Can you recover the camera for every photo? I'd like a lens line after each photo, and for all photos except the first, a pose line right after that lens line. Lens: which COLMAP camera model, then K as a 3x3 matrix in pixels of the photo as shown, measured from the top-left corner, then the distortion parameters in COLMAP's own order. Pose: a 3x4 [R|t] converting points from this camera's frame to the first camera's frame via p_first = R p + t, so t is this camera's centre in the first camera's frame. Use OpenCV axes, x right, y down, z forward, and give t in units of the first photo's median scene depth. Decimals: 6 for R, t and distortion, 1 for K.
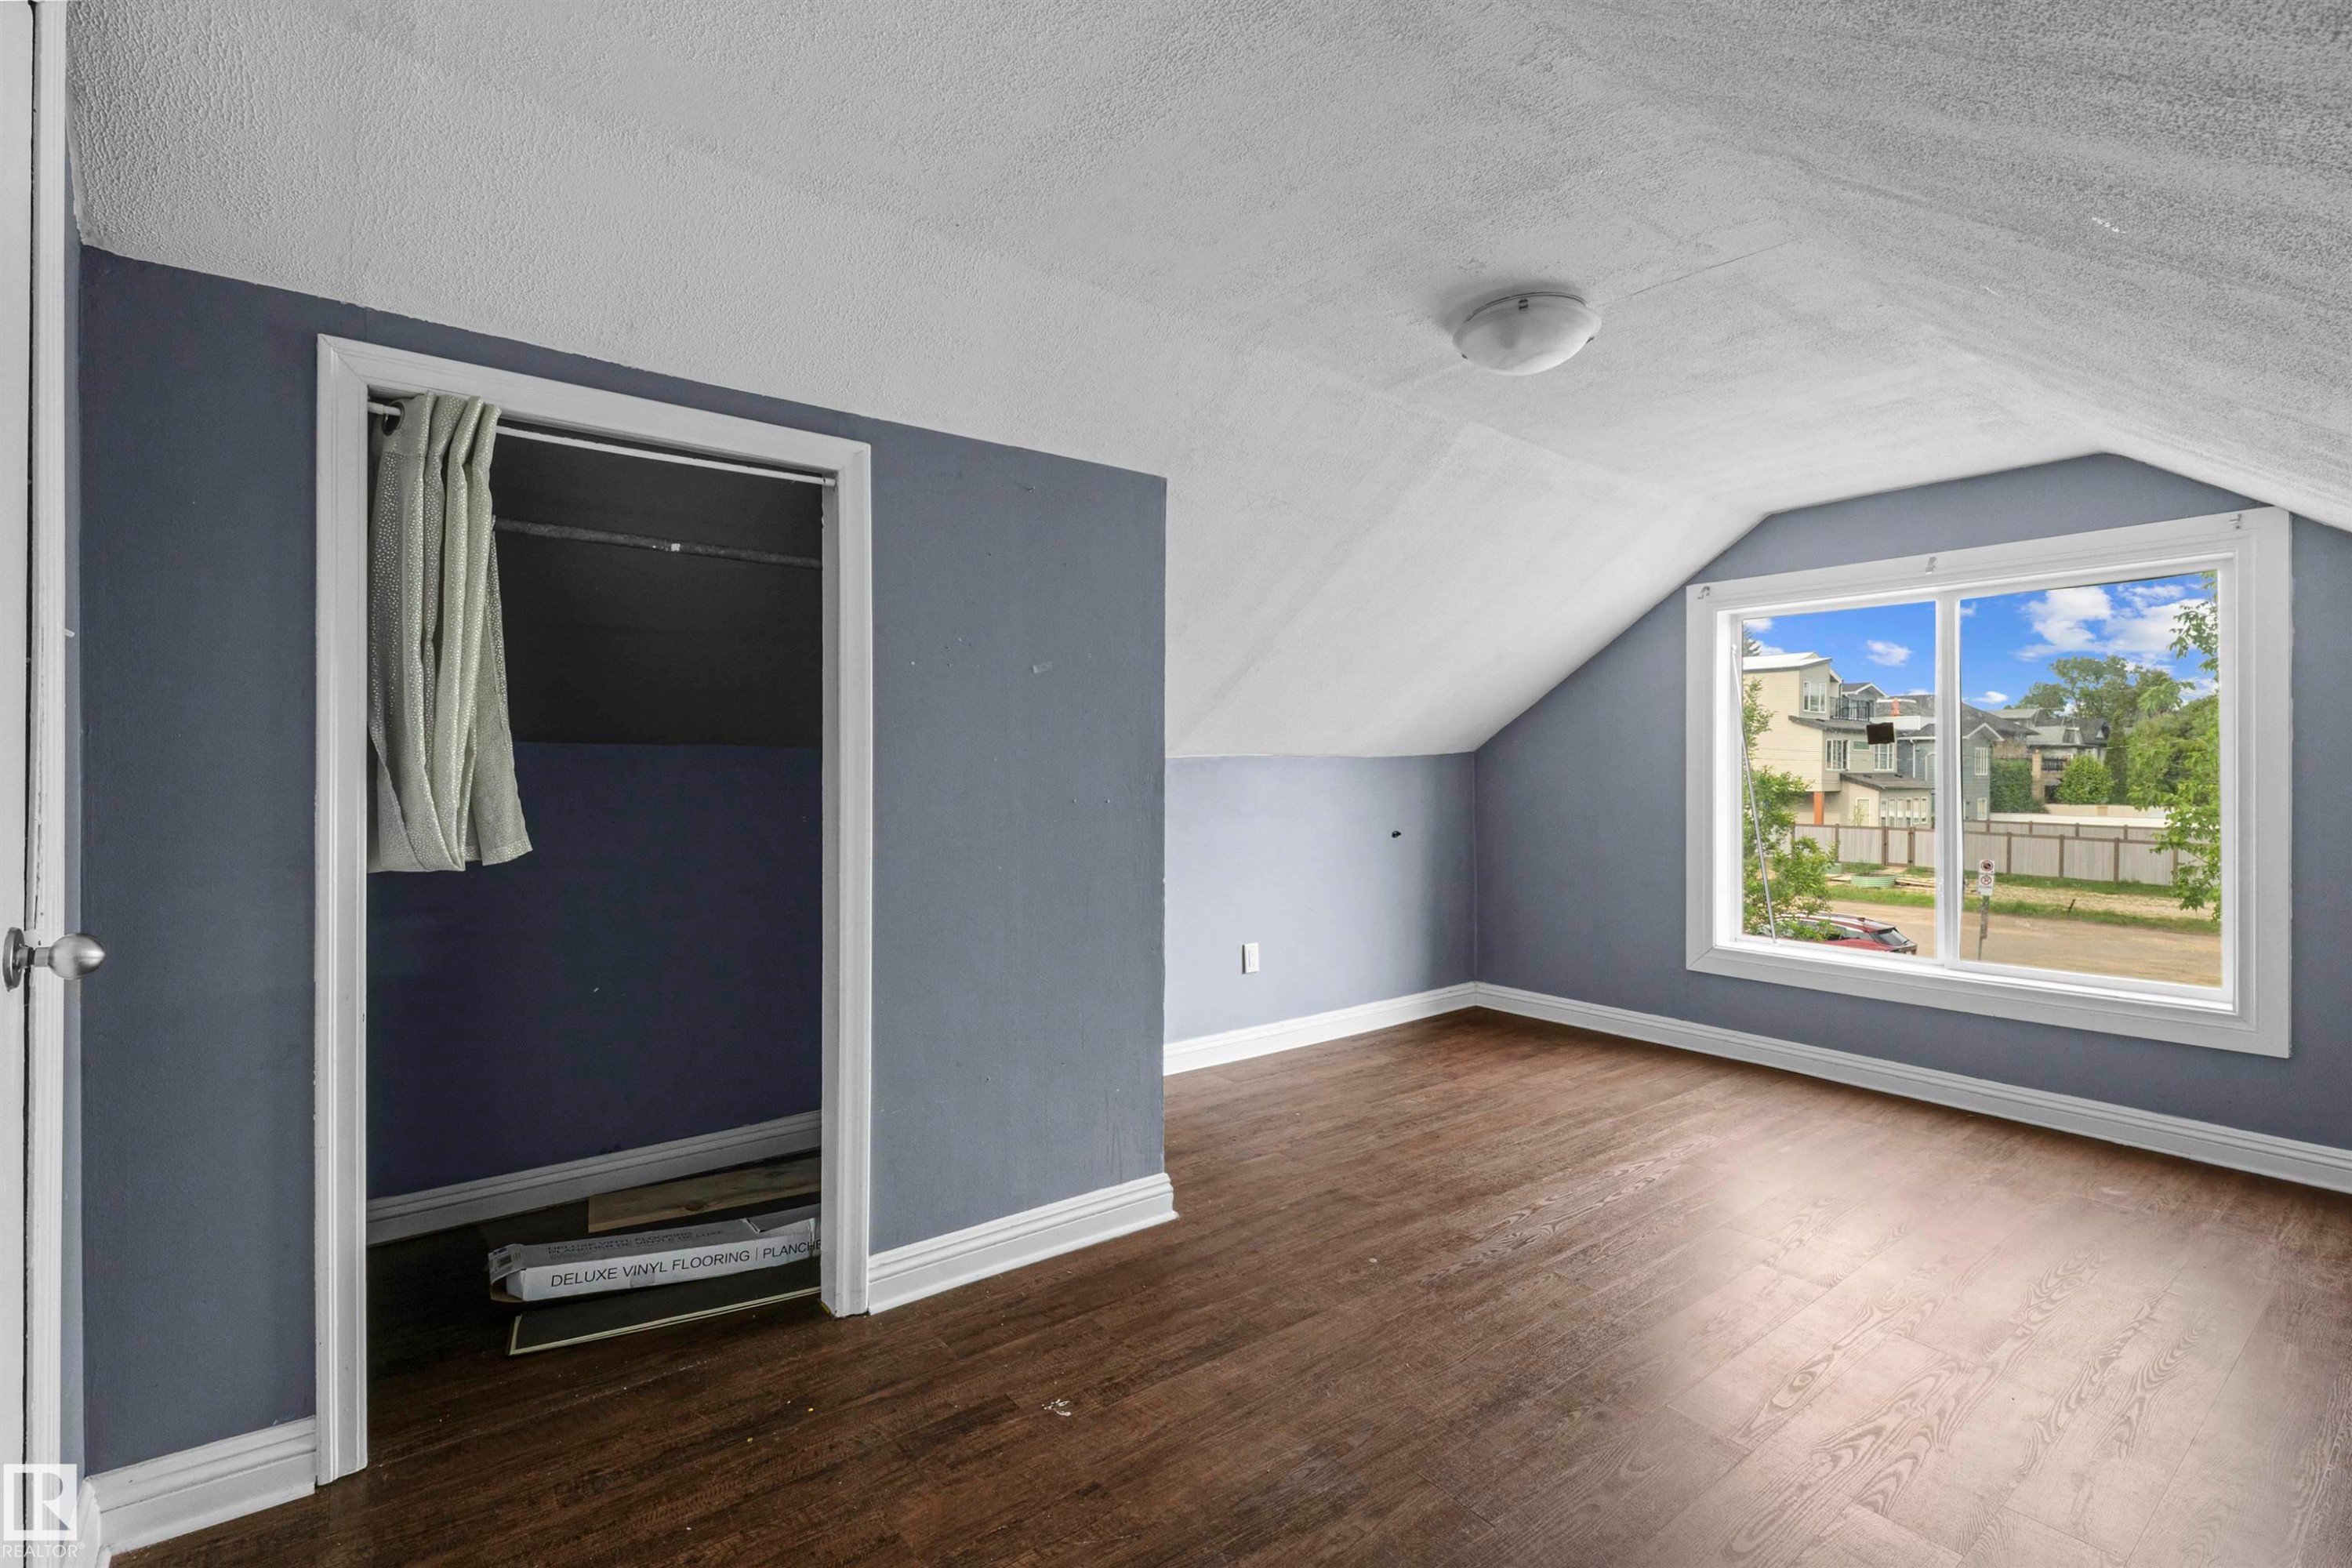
lens RADIAL K [[1050.7, 0, 1129.5], [0, 1050.7, 764.1], [0, 0, 1]] dist [0.007343, -0.005782]
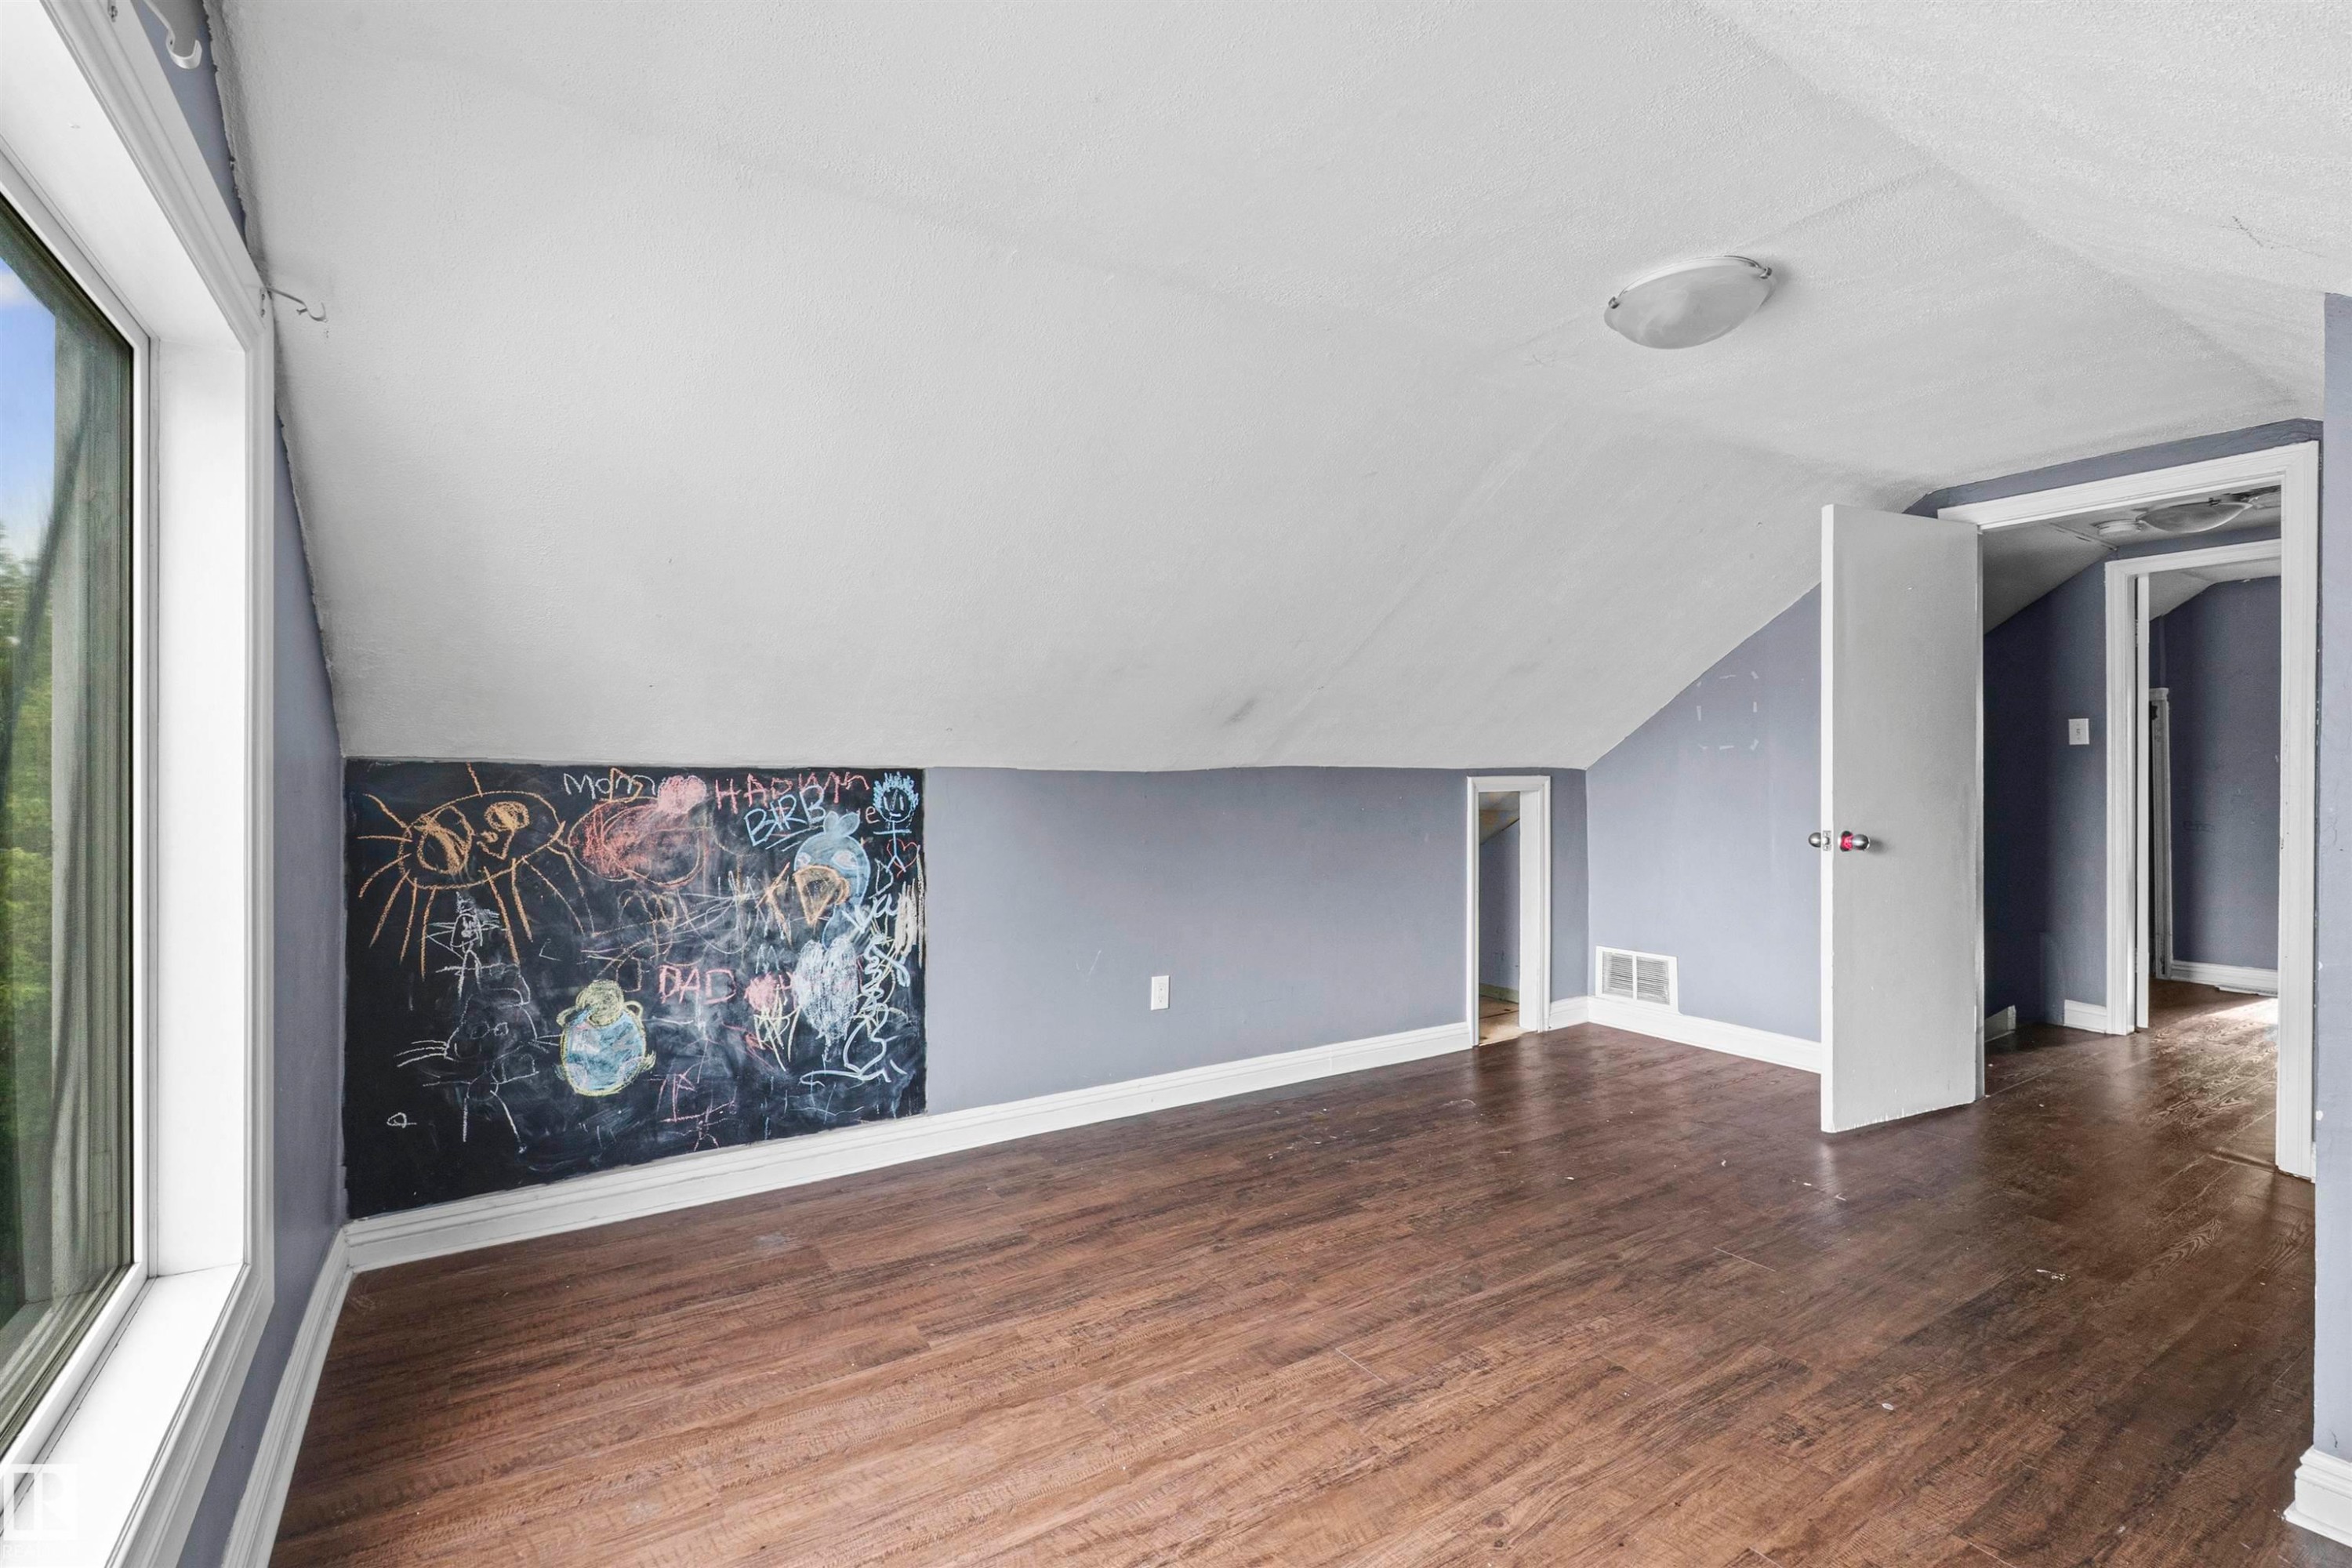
lens RADIAL K [[1050.7, 0, 1143.4], [0, 1050.7, 764.8], [0, 0, 1]] dist [0.007343, -0.005782]
pose [[-0.996737, -0.000210, 0.080712, 0.545671], [-0.000930, 0.999960, -0.008879, 0.000117], [-0.080707, -0.008925, -0.996698, 1.383665]]
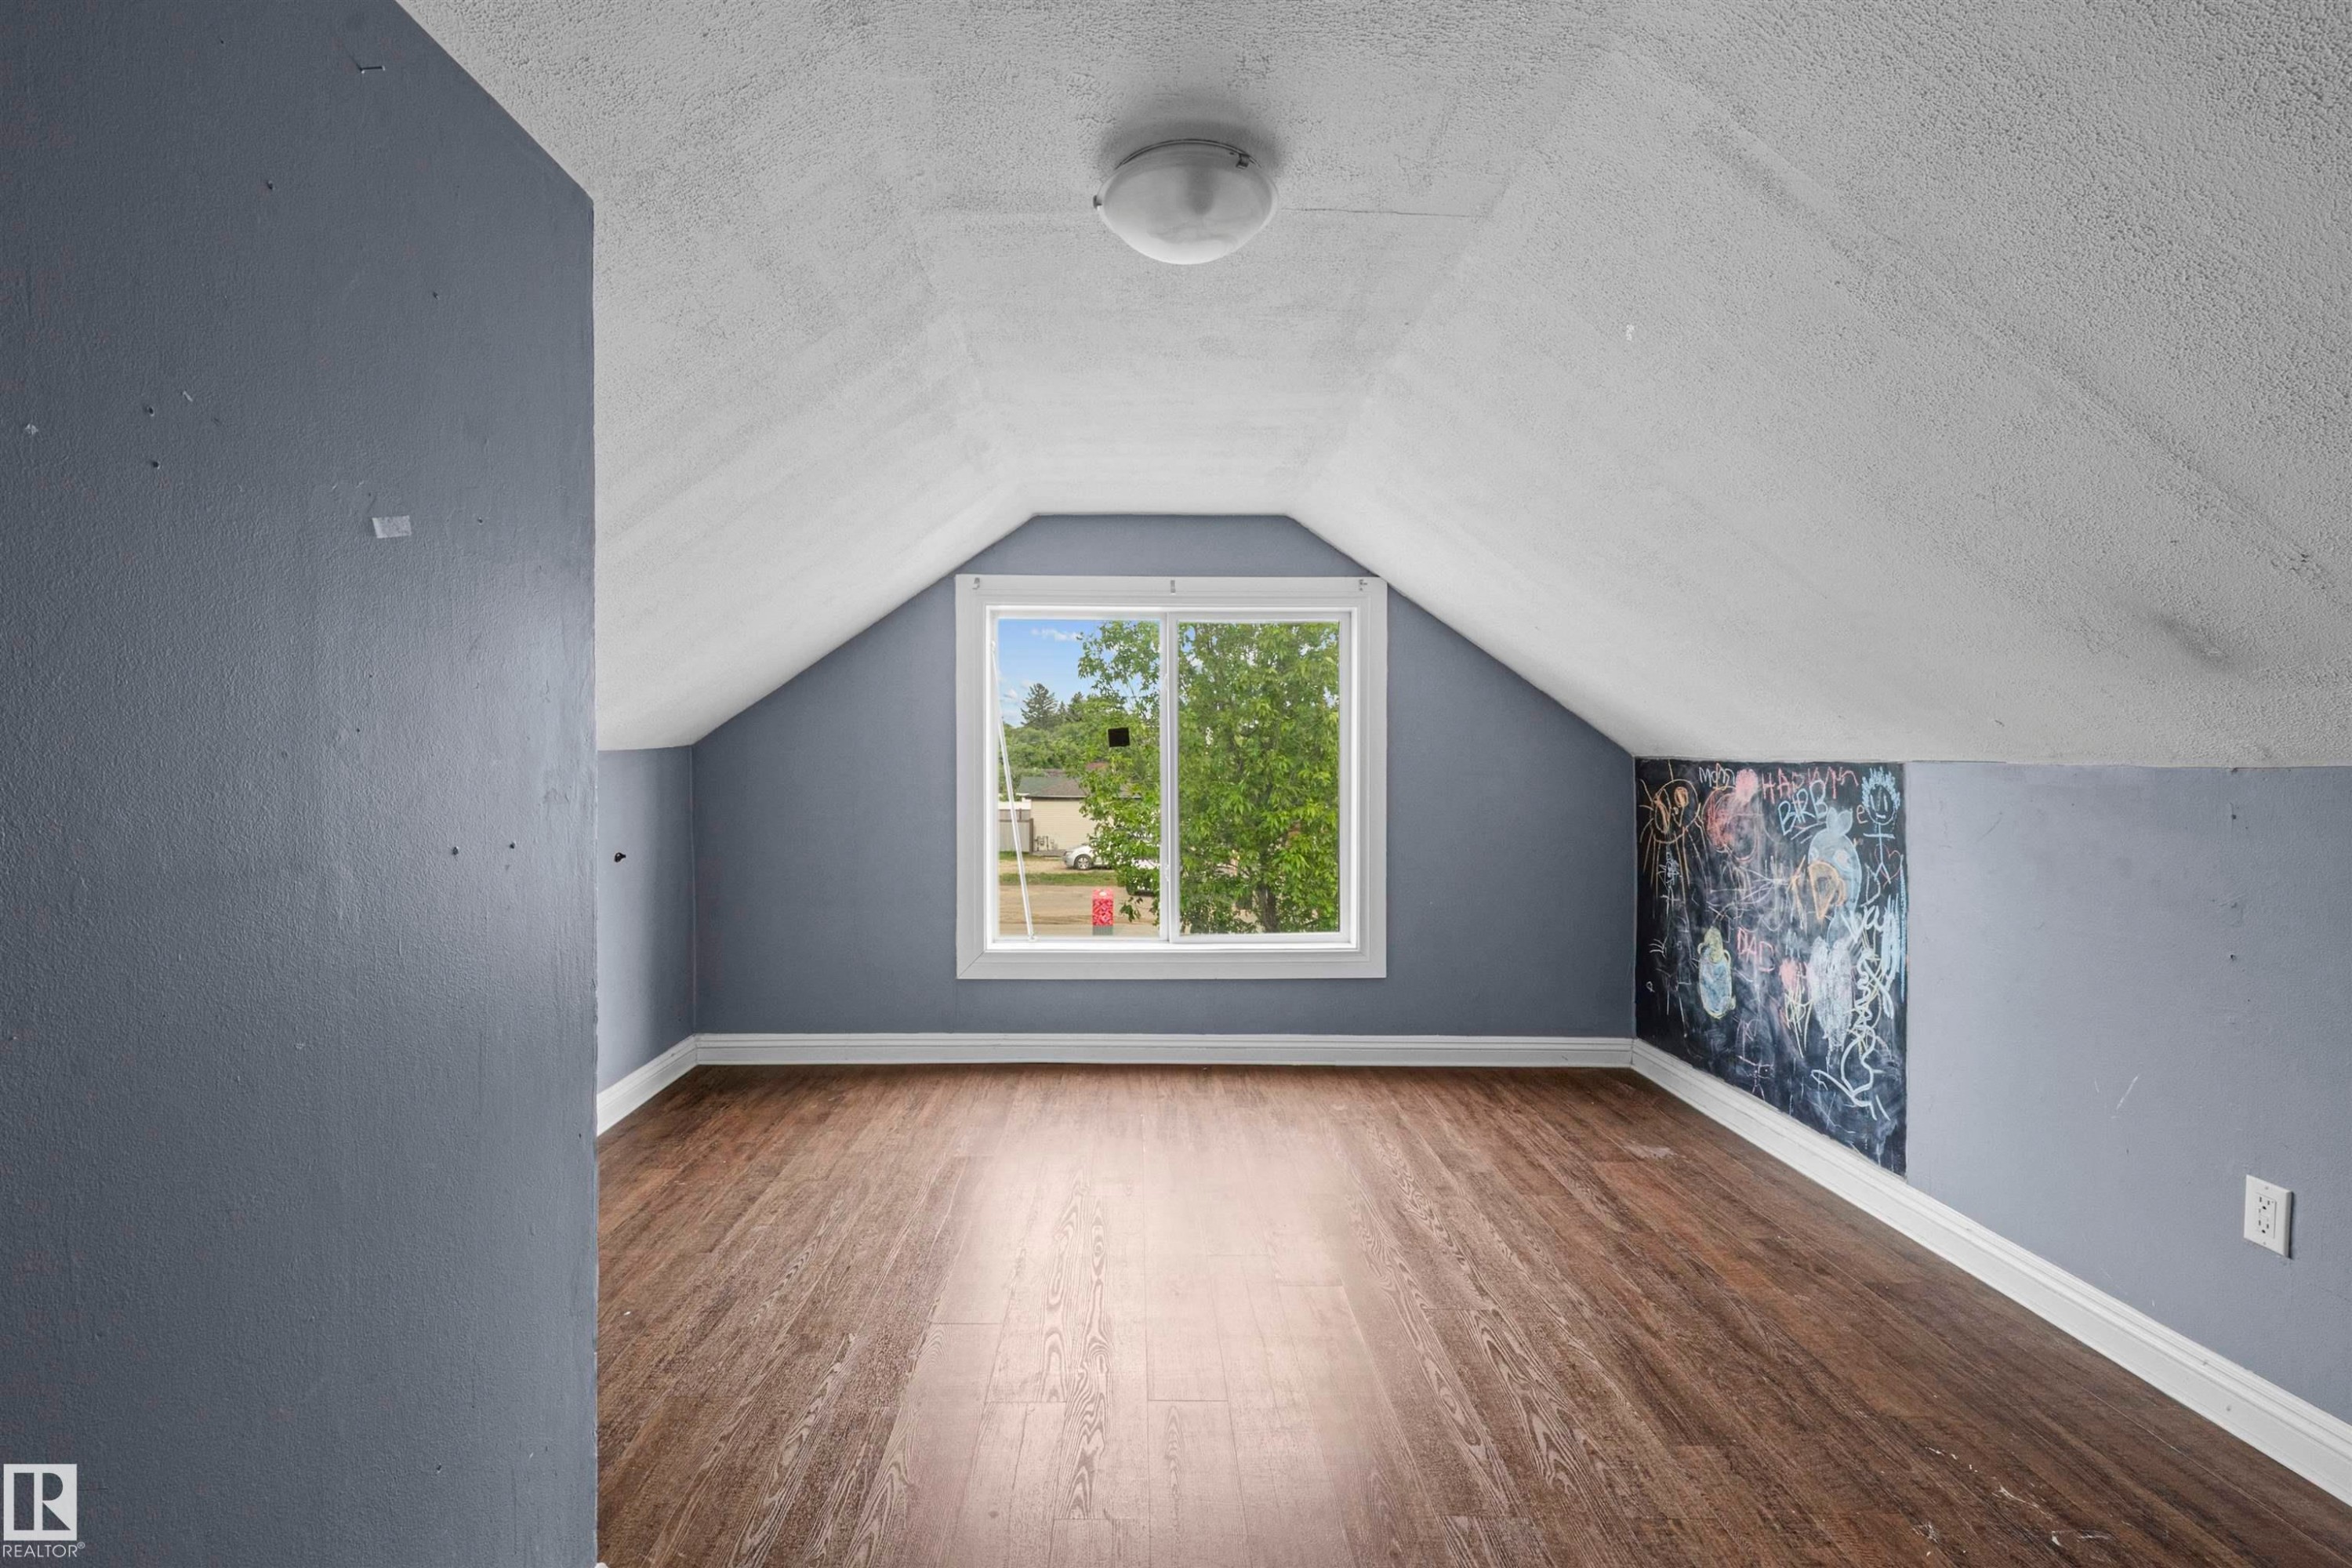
lens RADIAL K [[1050.7, 0, 1144.7], [0, 1050.7, 763.6], [0, 0, 1]] dist [0.007343, -0.005782]
pose [[0.584990, 0.001733, 0.811039, -0.186885], [-0.006051, 0.999979, 0.002228, -0.002602], [-0.811018, -0.006211, 0.584988, 0.408439]]
